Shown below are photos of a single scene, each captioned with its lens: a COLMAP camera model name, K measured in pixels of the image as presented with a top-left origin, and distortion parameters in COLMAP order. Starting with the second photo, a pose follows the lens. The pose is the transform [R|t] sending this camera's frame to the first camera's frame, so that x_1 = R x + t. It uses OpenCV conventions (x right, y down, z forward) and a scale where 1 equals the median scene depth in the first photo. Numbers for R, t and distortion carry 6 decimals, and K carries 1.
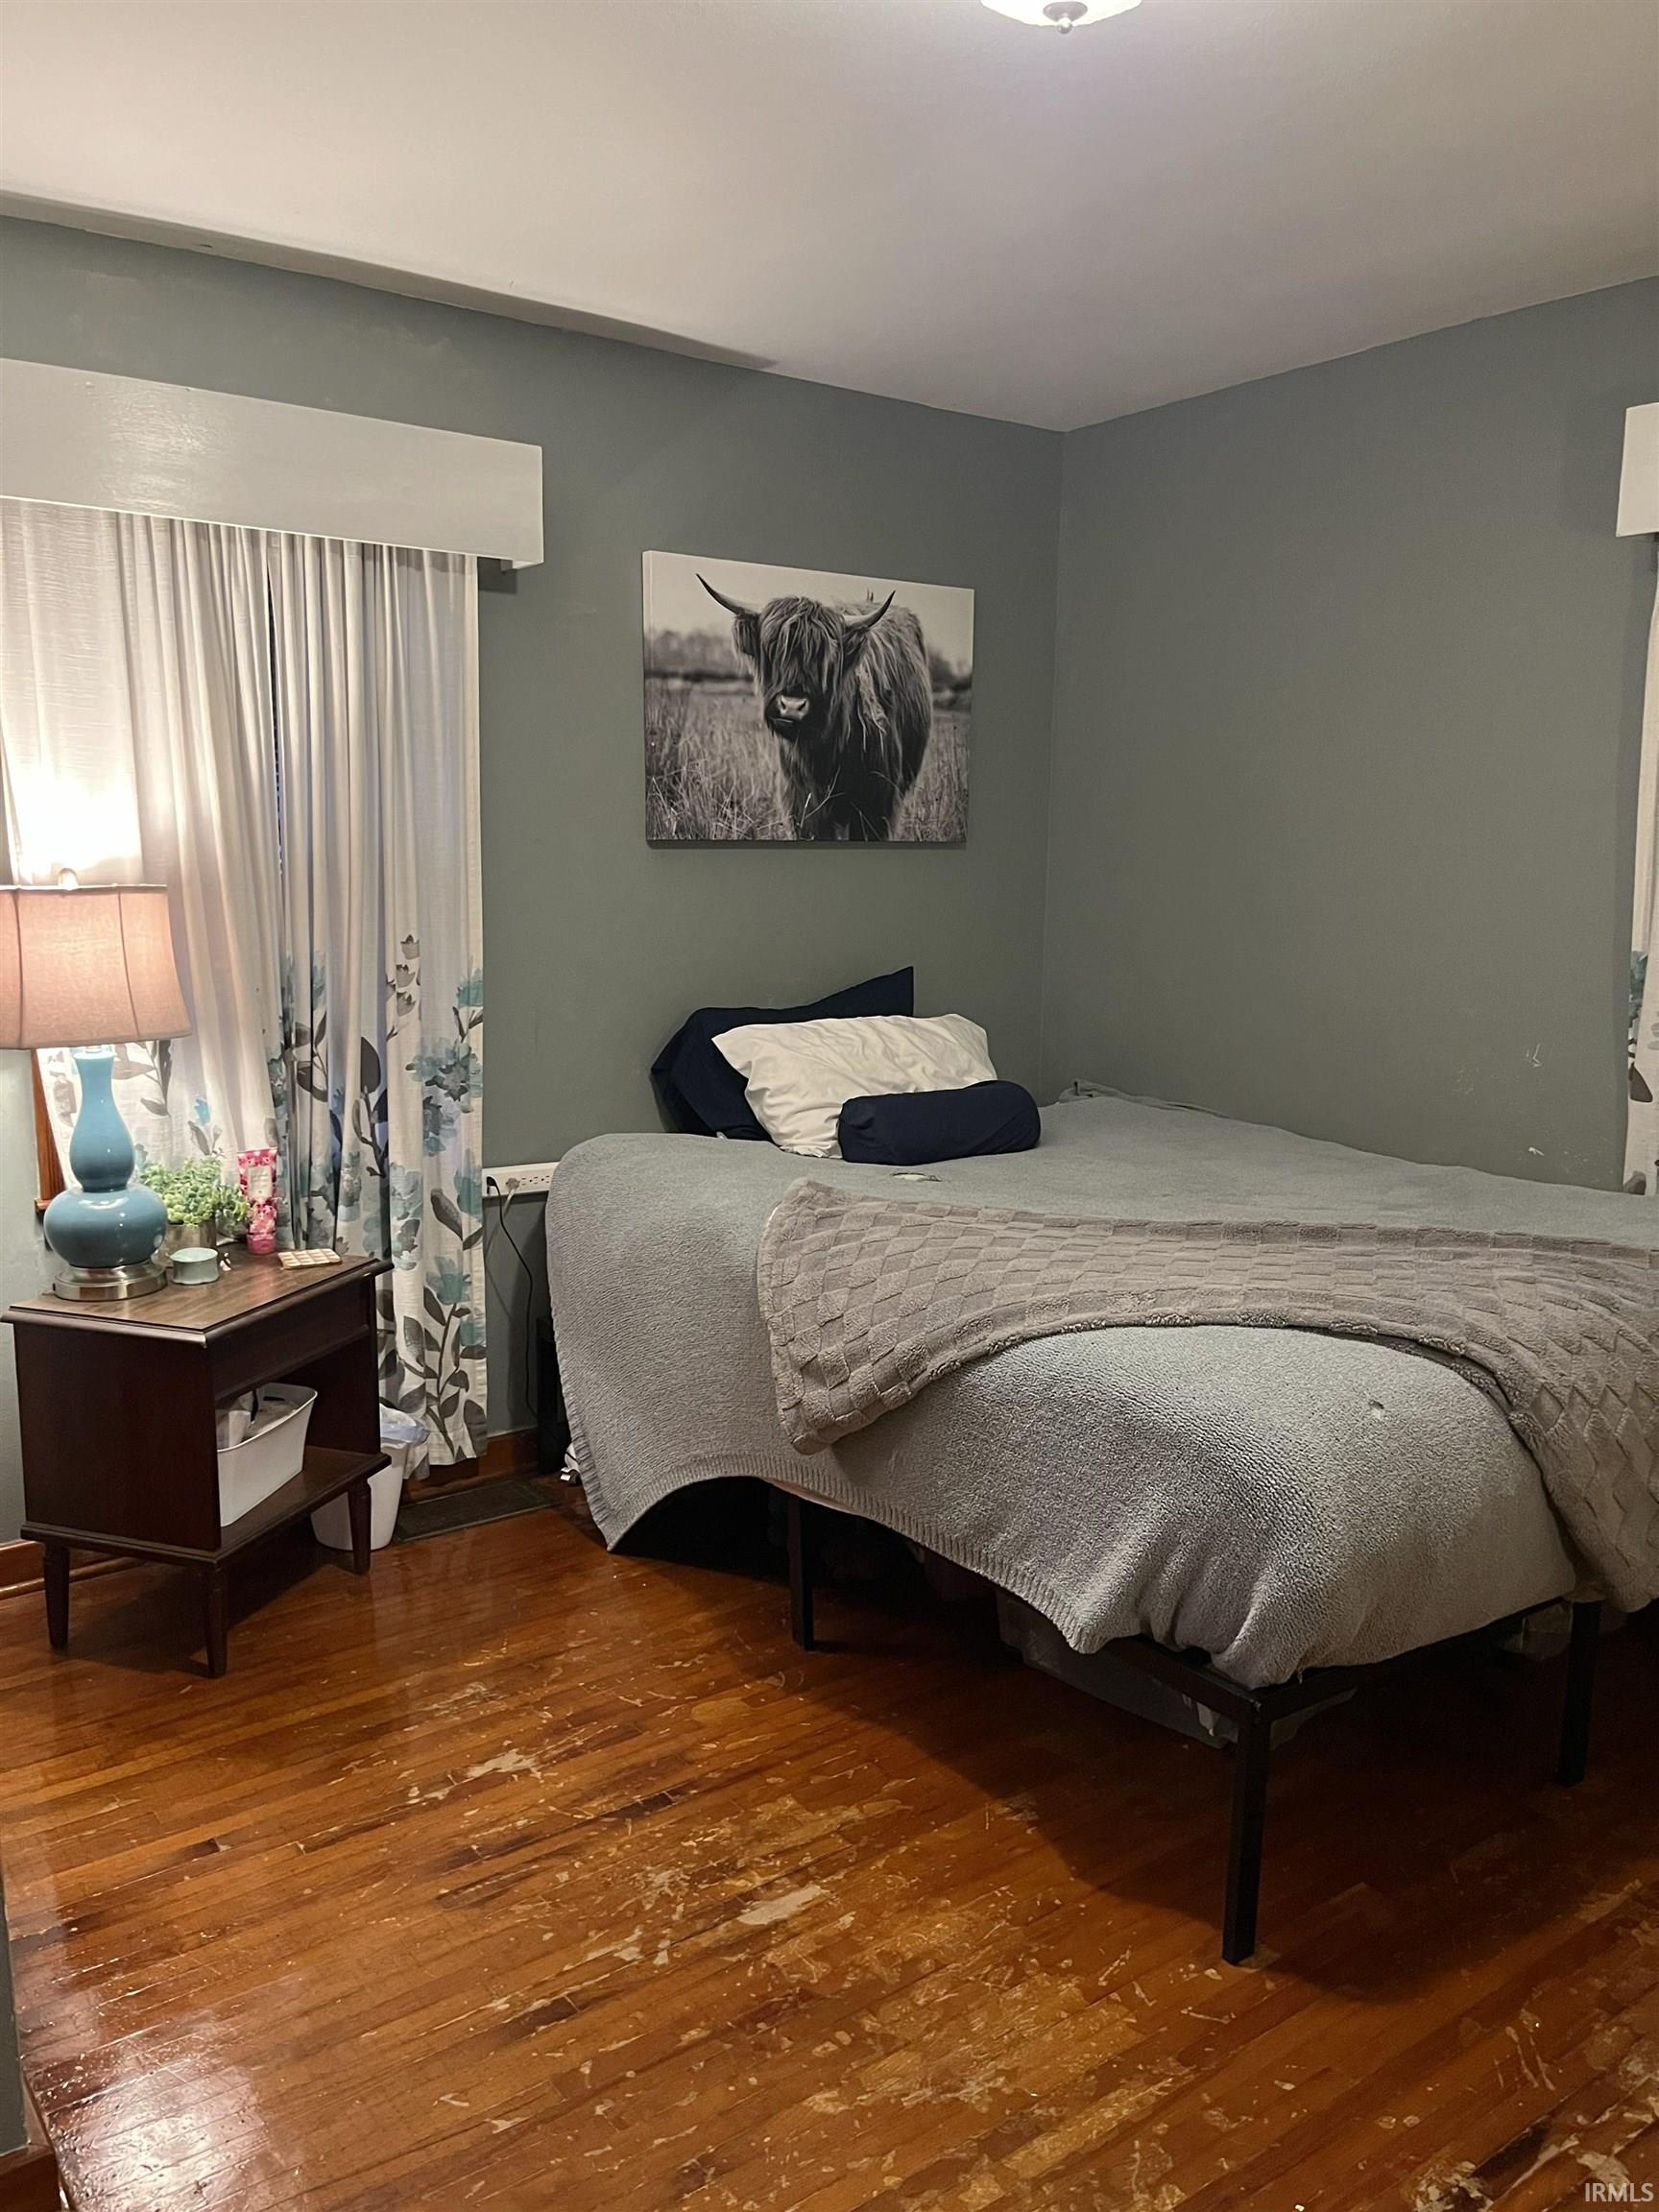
lens RADIAL K [[1693.2, 0, 822.0], [0, 1693.2, 1109.4], [0, 0, 1]] dist [0.063380, -0.089446]
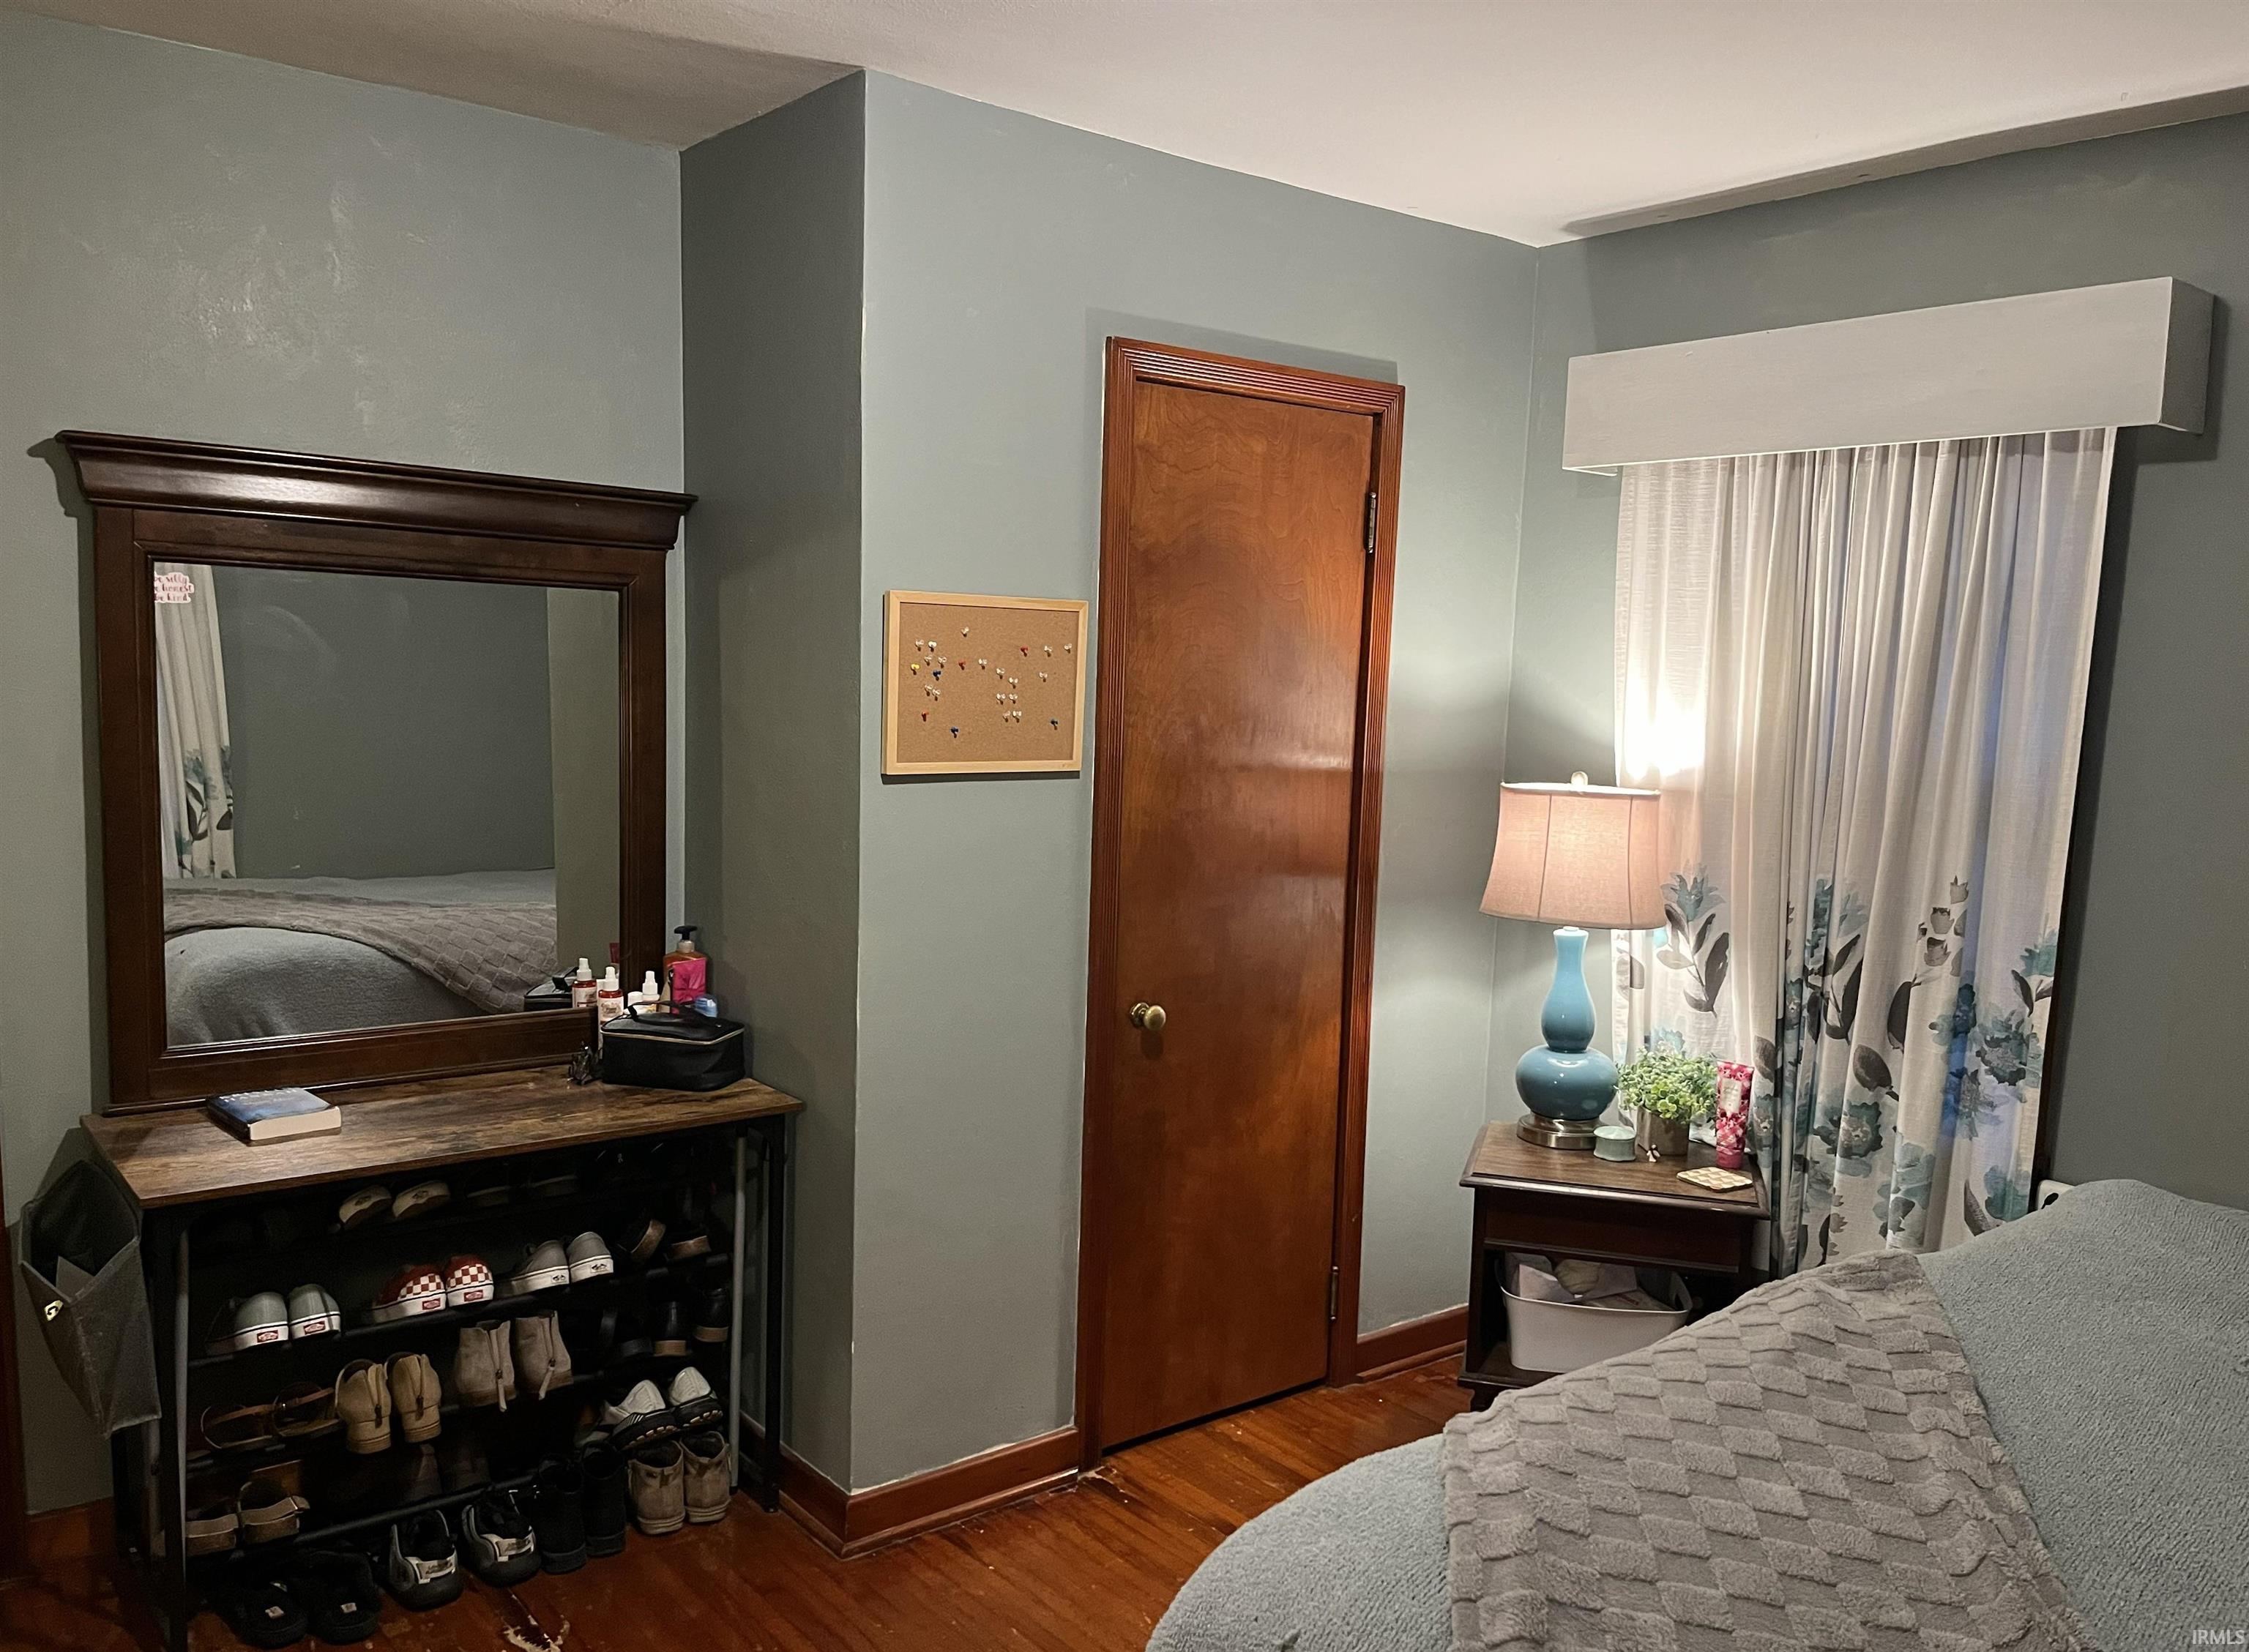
lens RADIAL K [[1755.4, 0, 1125.5], [0, 1755.4, 856.7], [0, 0, 1]] dist [0.002898, 0.000724]
pose [[0.040113, 0.092651, -0.994890, 0.659016], [-0.198385, 0.976608, 0.082950, -0.107629], [0.979303, 0.194044, 0.057555, 0.564350]]
